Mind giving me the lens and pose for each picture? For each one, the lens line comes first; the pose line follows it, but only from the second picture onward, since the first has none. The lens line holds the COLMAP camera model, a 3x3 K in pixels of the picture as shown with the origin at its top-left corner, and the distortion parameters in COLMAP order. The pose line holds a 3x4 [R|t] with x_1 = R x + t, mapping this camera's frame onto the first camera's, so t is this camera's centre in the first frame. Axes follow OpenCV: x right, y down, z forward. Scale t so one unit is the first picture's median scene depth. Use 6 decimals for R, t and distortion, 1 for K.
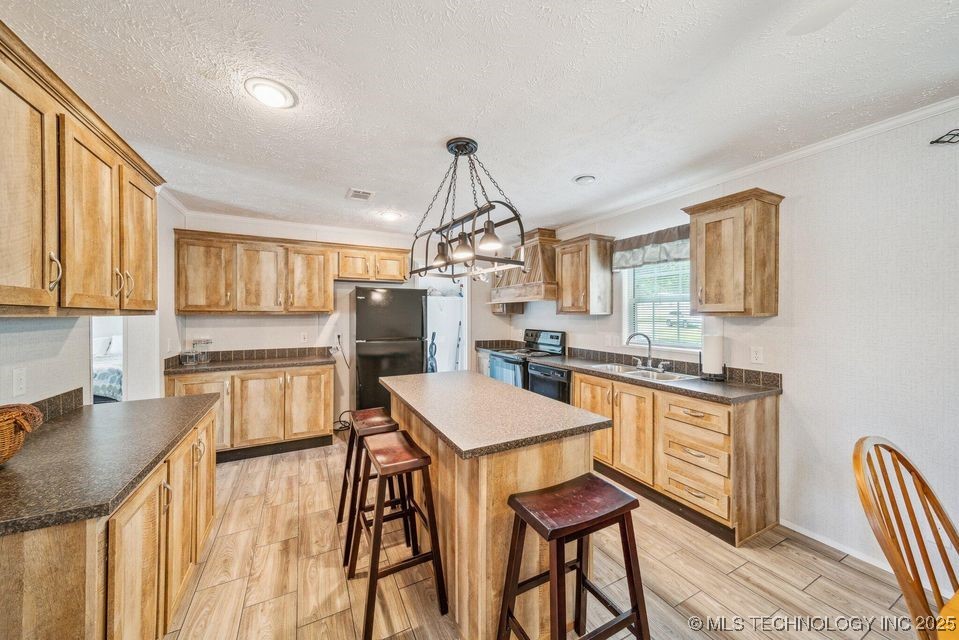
lens RADIAL K [[337.7, 0, 473.2], [0, 337.7, 313.1], [0, 0, 1]] dist [0.007570, -0.000961]
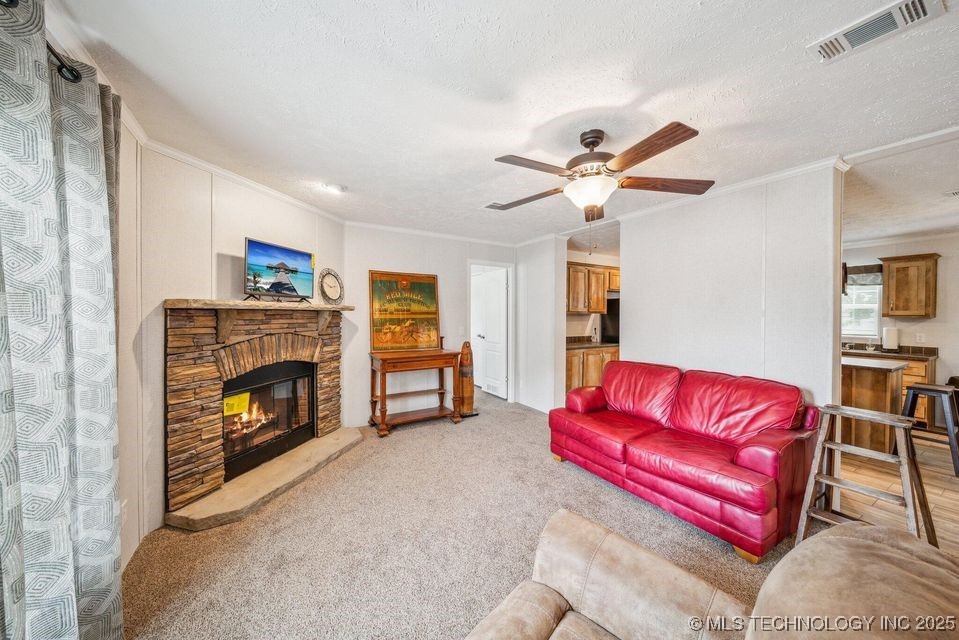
lens RADIAL K [[337.7, 0, 475.5], [0, 337.7, 315.0], [0, 0, 1]] dist [0.007570, -0.000961]
pose [[0.998146, 0.008755, 0.060235, -1.599994], [-0.009278, 0.999922, 0.008417, 0.001933], [-0.060157, -0.008960, 0.998149, -0.675866]]
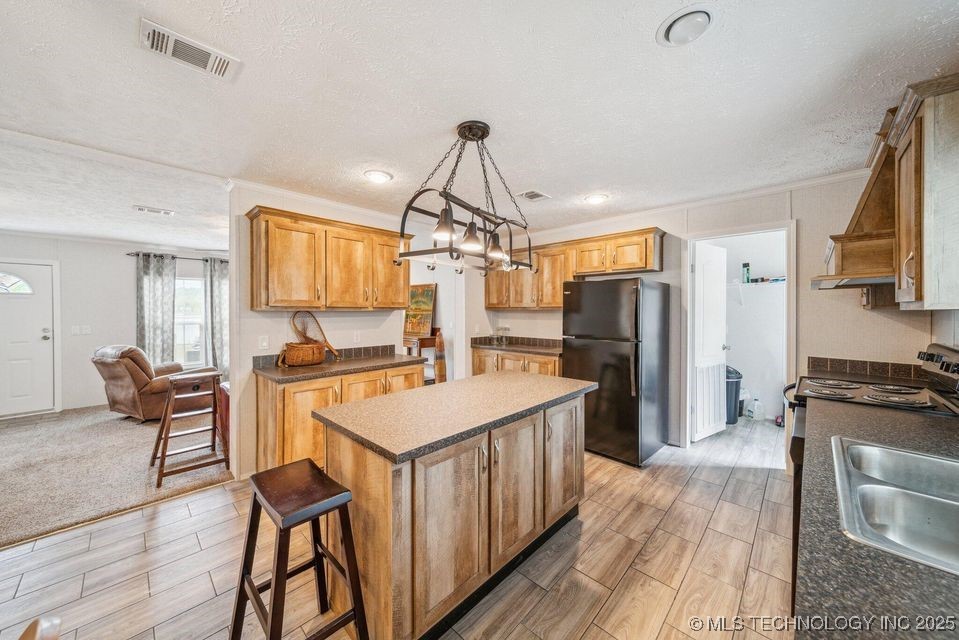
lens RADIAL K [[337.7, 0, 470.9], [0, 337.7, 314.5], [0, 0, 1]] dist [0.007570, -0.000961]
pose [[0.311466, 0.012591, -0.950174, 0.694512], [0.002751, 0.999896, 0.014151, 0.004345], [0.950253, -0.007021, 0.311399, 0.567074]]
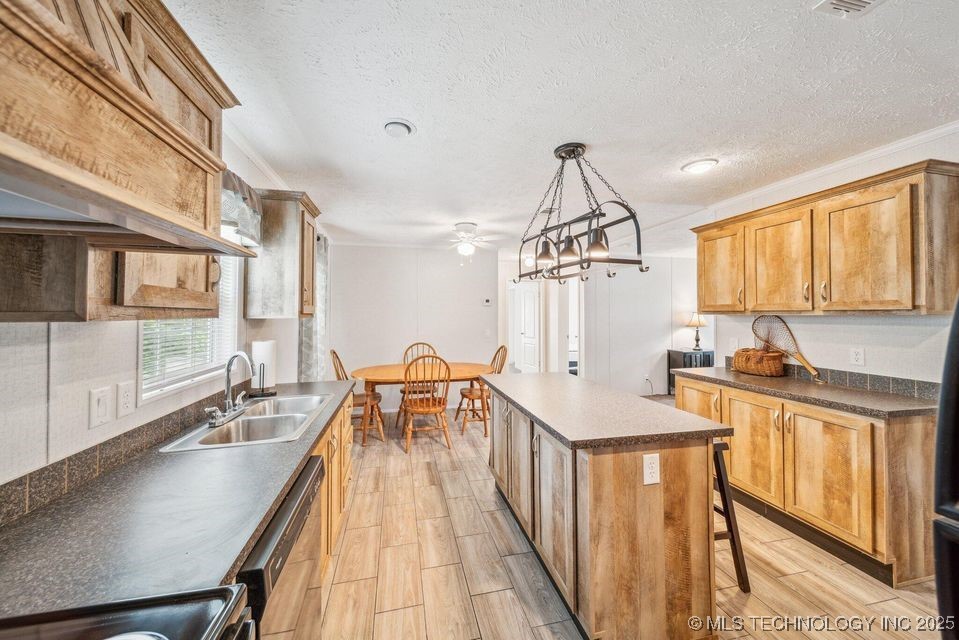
lens RADIAL K [[337.7, 0, 472.0], [0, 337.7, 310.0], [0, 0, 1]] dist [0.007570, -0.000961]
pose [[-0.966996, 0.007998, 0.254666, -0.005420], [0.004033, 0.999862, -0.016090, 0.002859], [-0.254760, -0.014531, -0.966895, 1.665132]]
